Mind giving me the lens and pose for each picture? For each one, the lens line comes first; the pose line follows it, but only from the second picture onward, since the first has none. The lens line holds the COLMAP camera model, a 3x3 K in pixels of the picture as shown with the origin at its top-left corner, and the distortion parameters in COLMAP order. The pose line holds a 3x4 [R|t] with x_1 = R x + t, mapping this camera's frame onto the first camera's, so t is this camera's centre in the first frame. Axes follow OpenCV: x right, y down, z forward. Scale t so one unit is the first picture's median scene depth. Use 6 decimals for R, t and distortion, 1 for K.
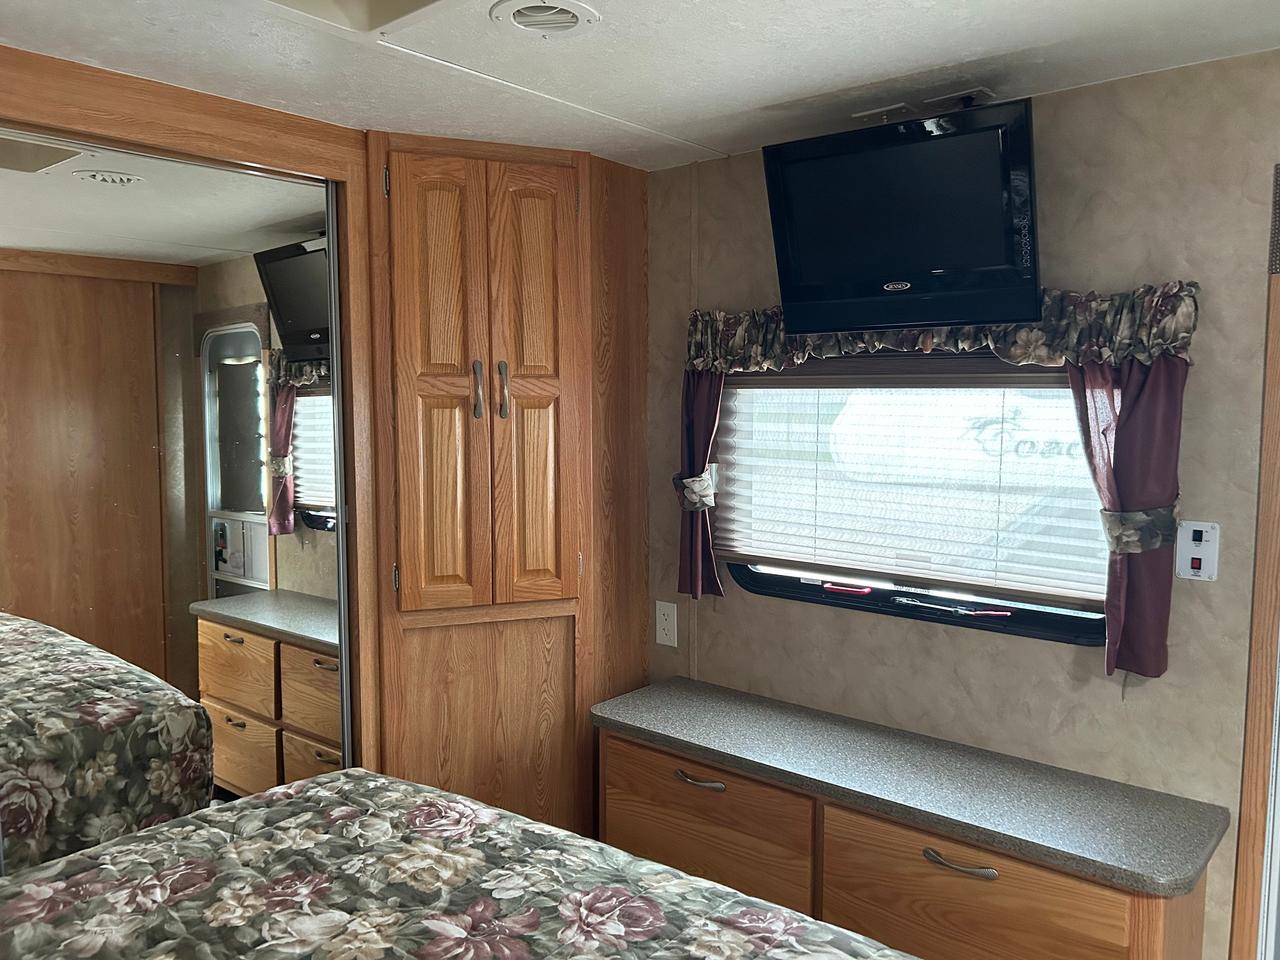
lens RADIAL K [[972.7, 0, 640.1], [0, 972.7, 480.6], [0, 0, 1]] dist [-0.001869, -0.003775]
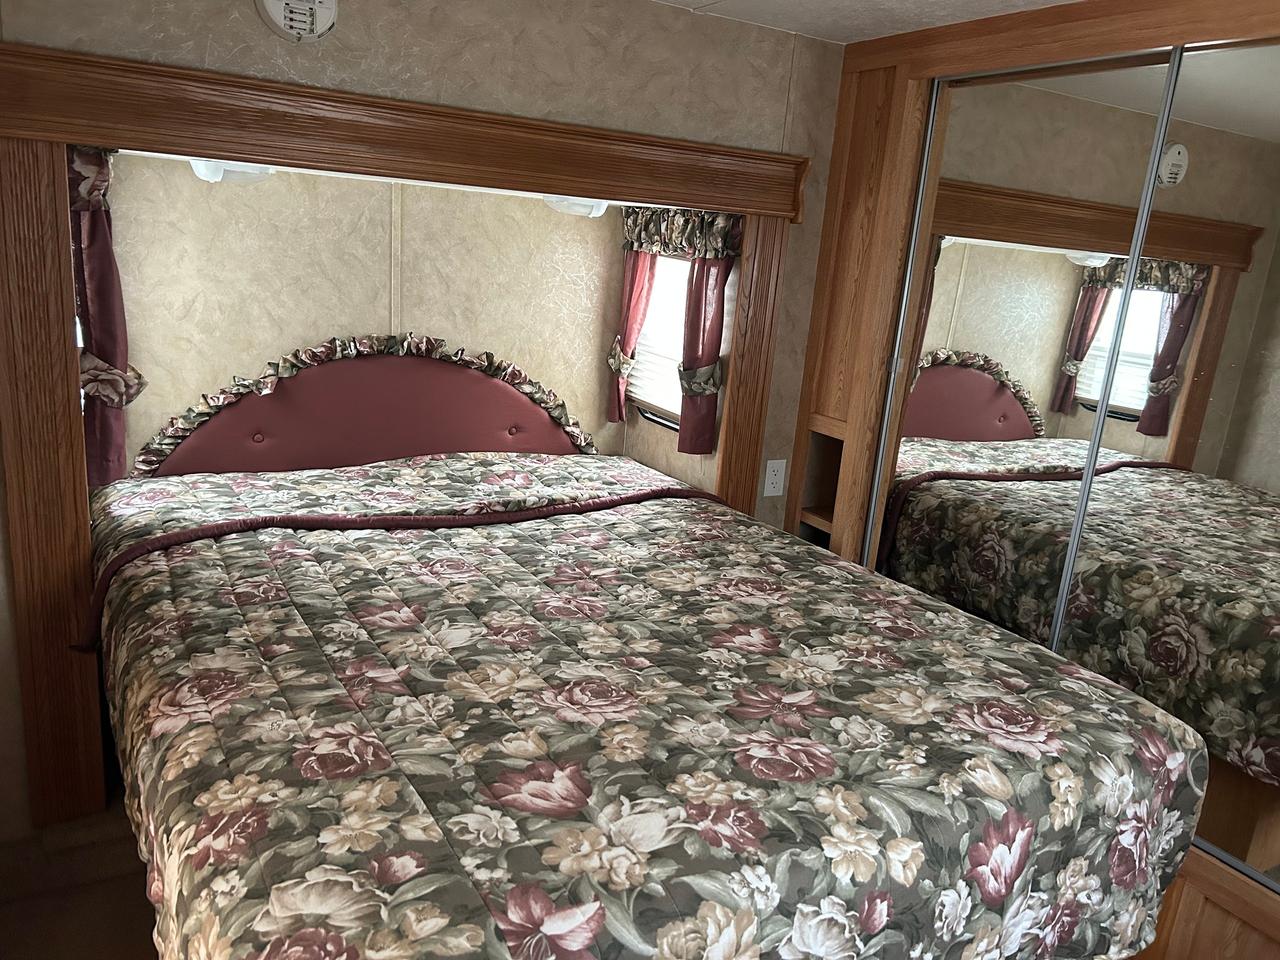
lens RADIAL K [[972.7, 0, 638.4], [0, 972.7, 483.7], [0, 0, 1]] dist [-0.001869, -0.003775]
pose [[-0.355784, 0.207397, -0.911265, 0.849888], [-0.149238, 0.949945, 0.274467, -0.111548], [0.922576, 0.233647, -0.307024, 0.970876]]
